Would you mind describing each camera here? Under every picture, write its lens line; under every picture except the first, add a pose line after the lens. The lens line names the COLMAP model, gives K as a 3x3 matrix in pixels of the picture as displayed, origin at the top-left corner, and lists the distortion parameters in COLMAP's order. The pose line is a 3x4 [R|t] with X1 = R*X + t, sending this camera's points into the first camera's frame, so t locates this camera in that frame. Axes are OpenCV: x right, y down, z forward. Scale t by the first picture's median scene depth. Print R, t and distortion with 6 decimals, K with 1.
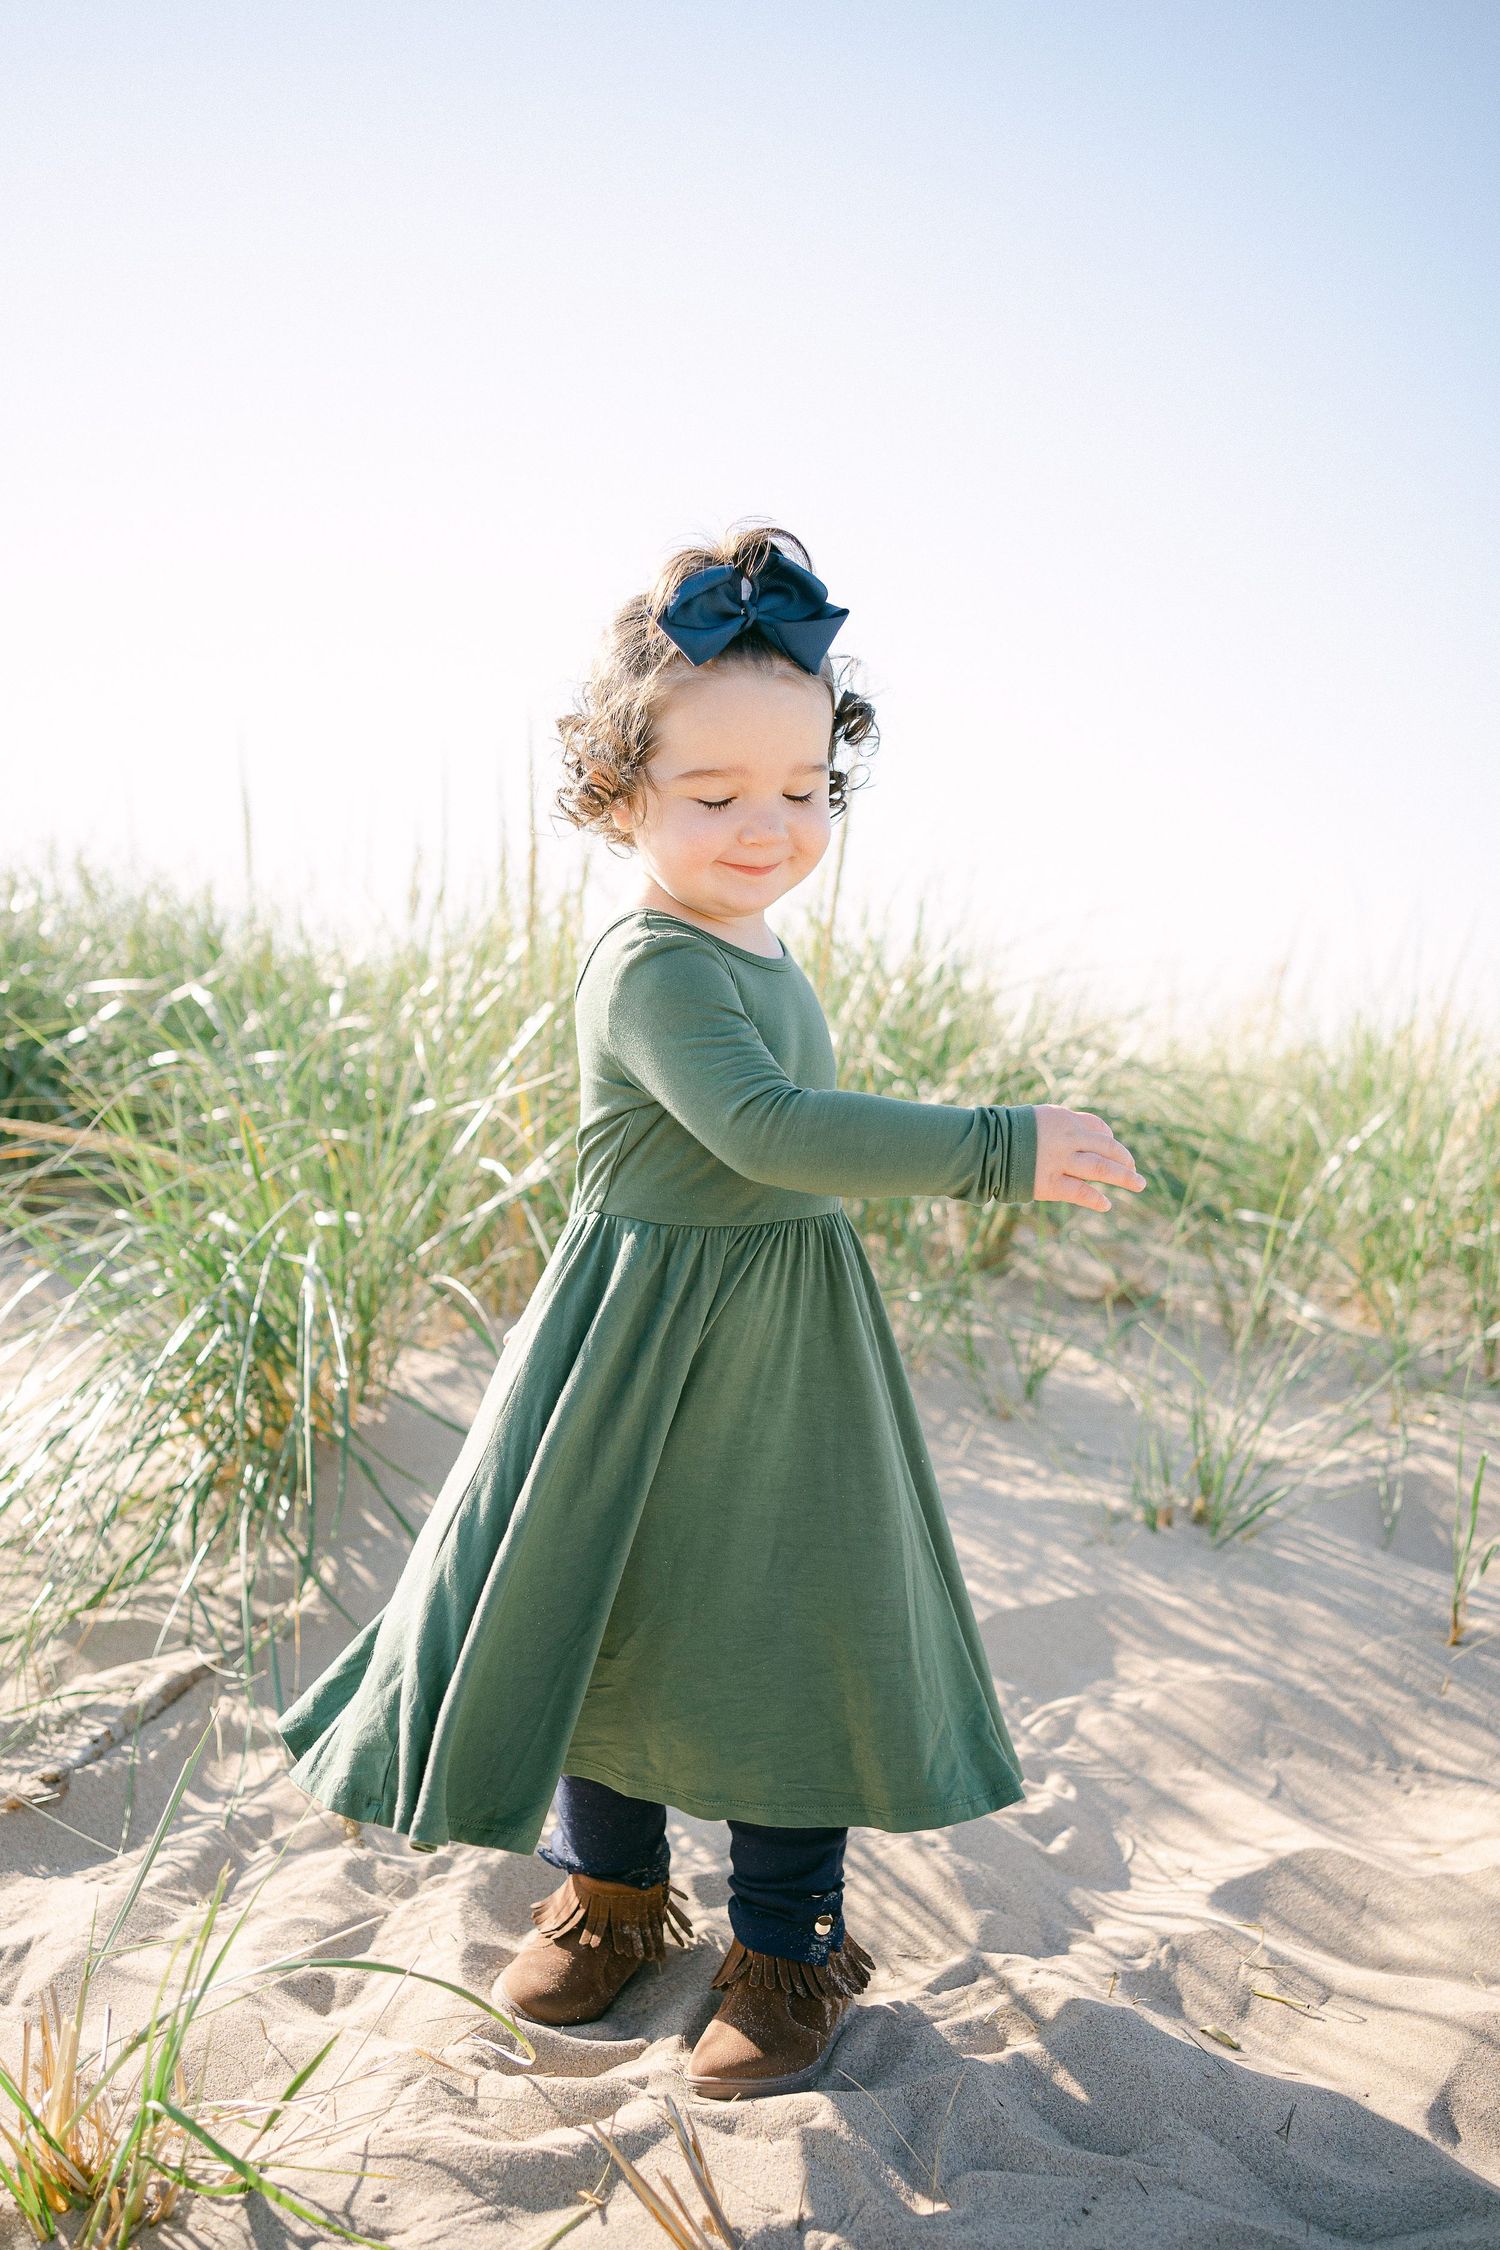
lens RADIAL K [[2388.9, 0, 740.5], [0, 2388.9, 1044.2], [0, 0, 1]] dist [0.011886, -0.041202]
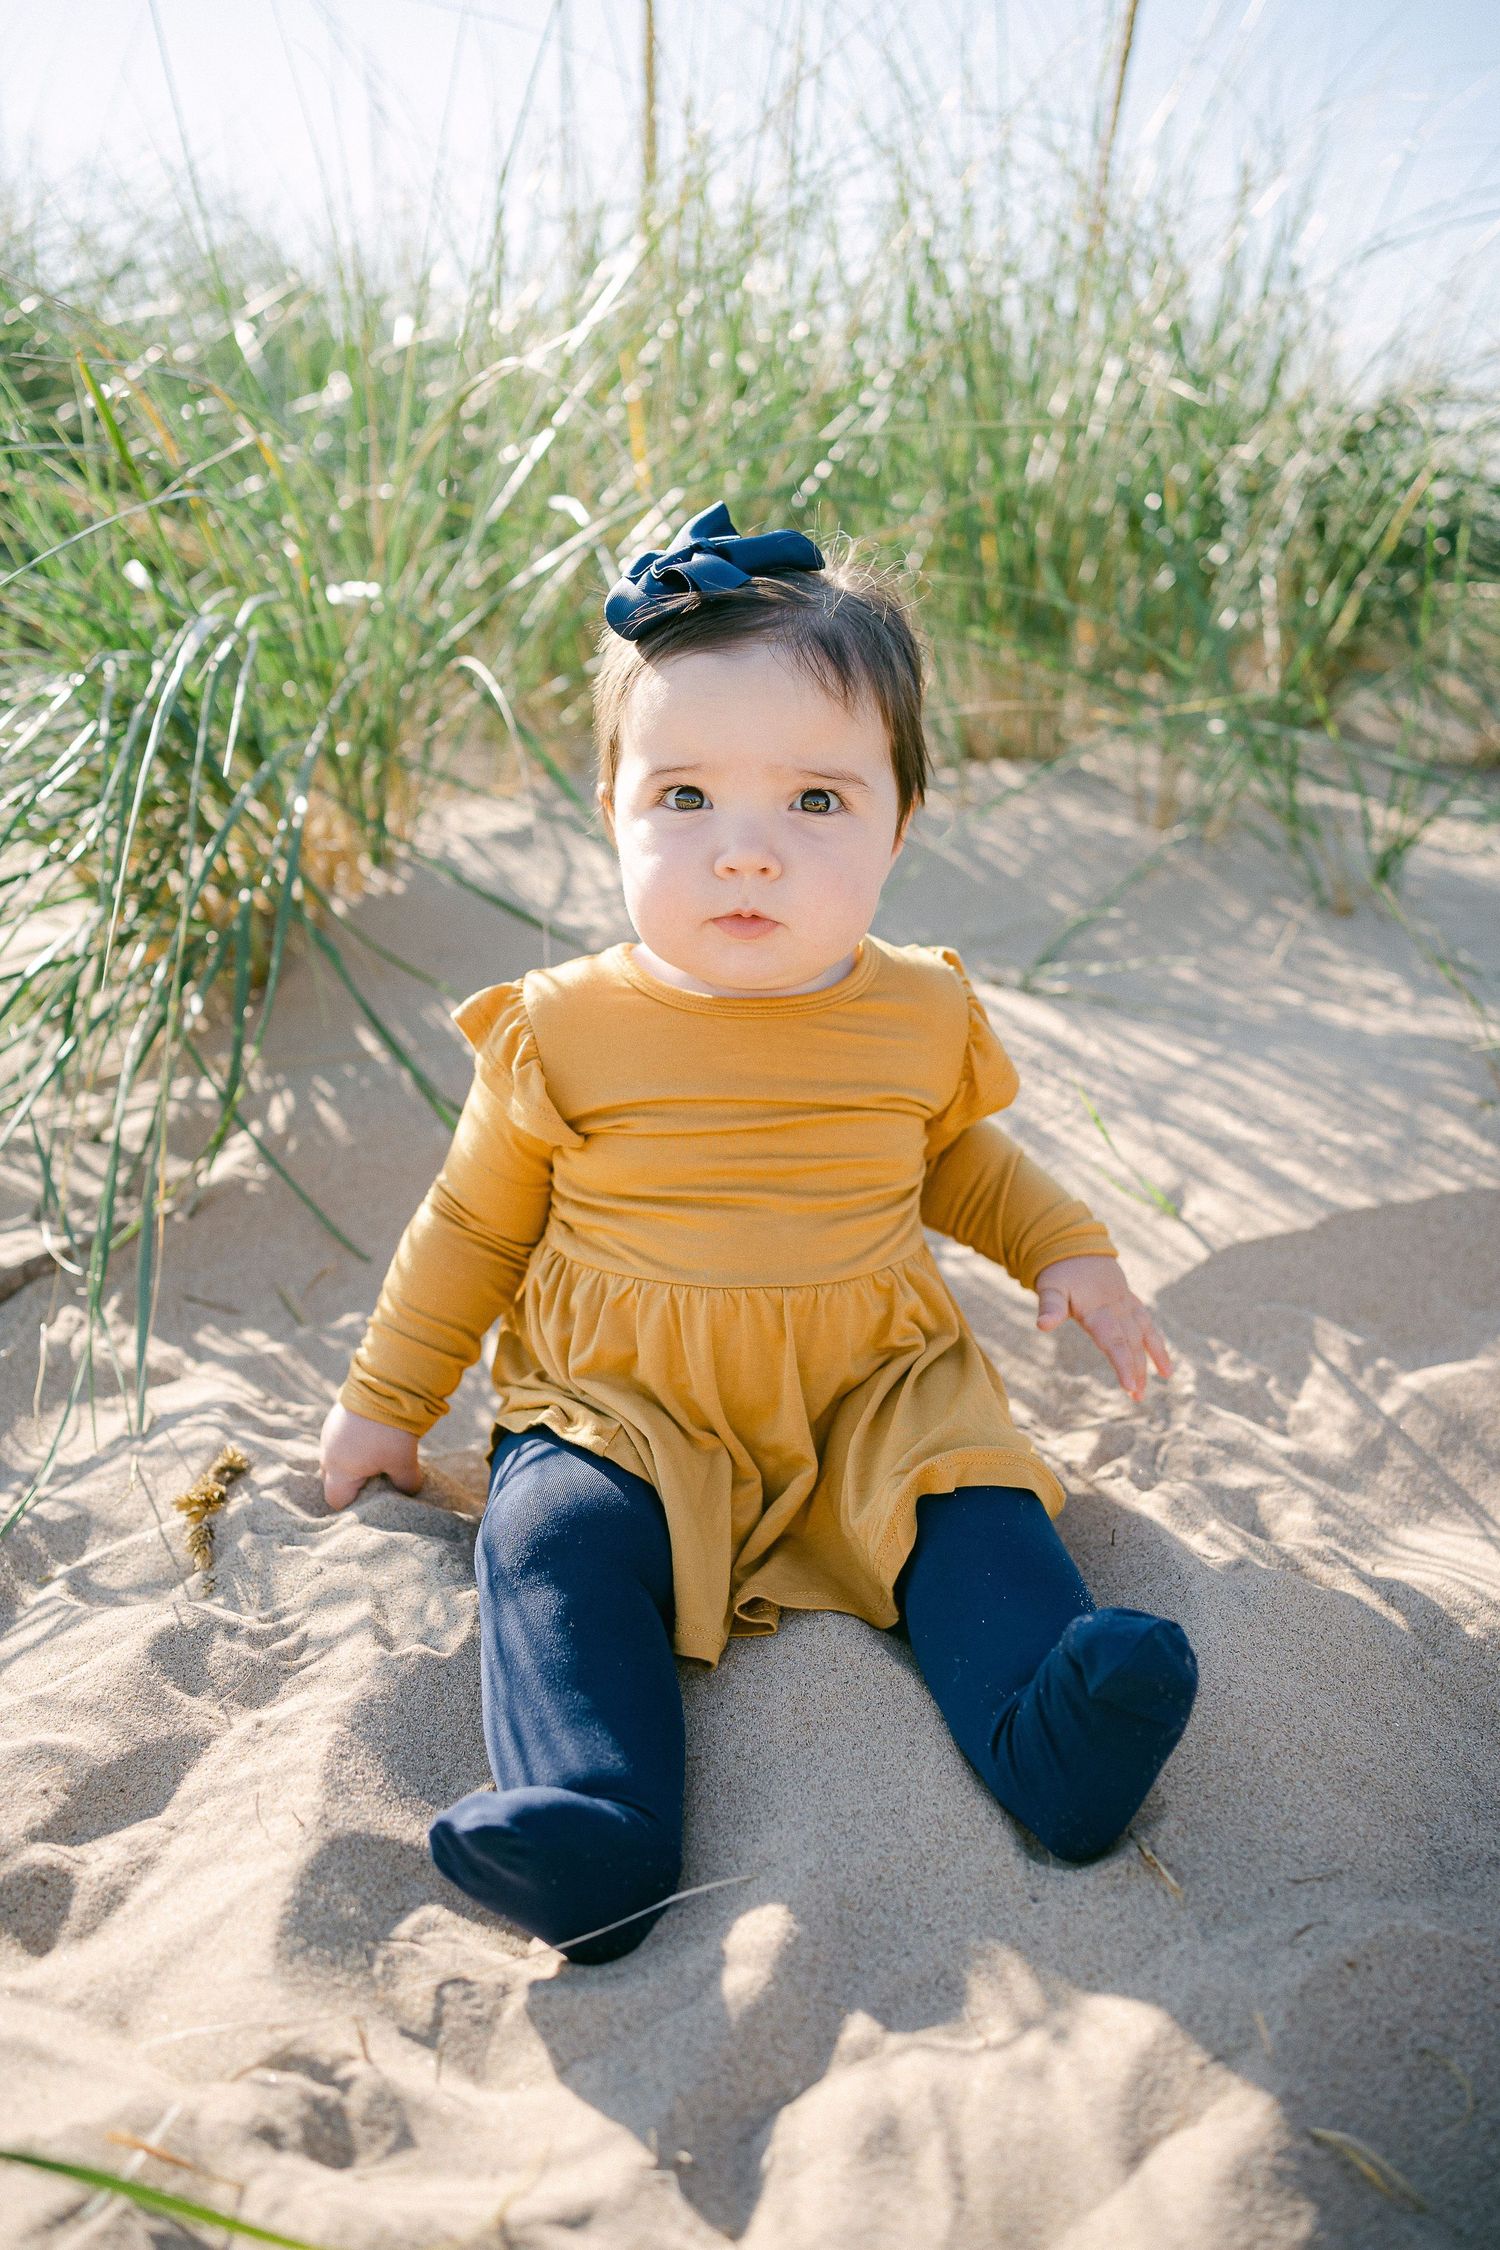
lens RADIAL K [[2388.9, 0, 740.5], [0, 2388.9, 1044.2], [0, 0, 1]] dist [0.011886, -0.041202]
pose [[0.993380, 0.028989, -0.111153, 0.022655], [-0.006829, 0.980824, 0.194775, 0.075945], [0.114668, -0.192726, 0.974530, 0.389090]]
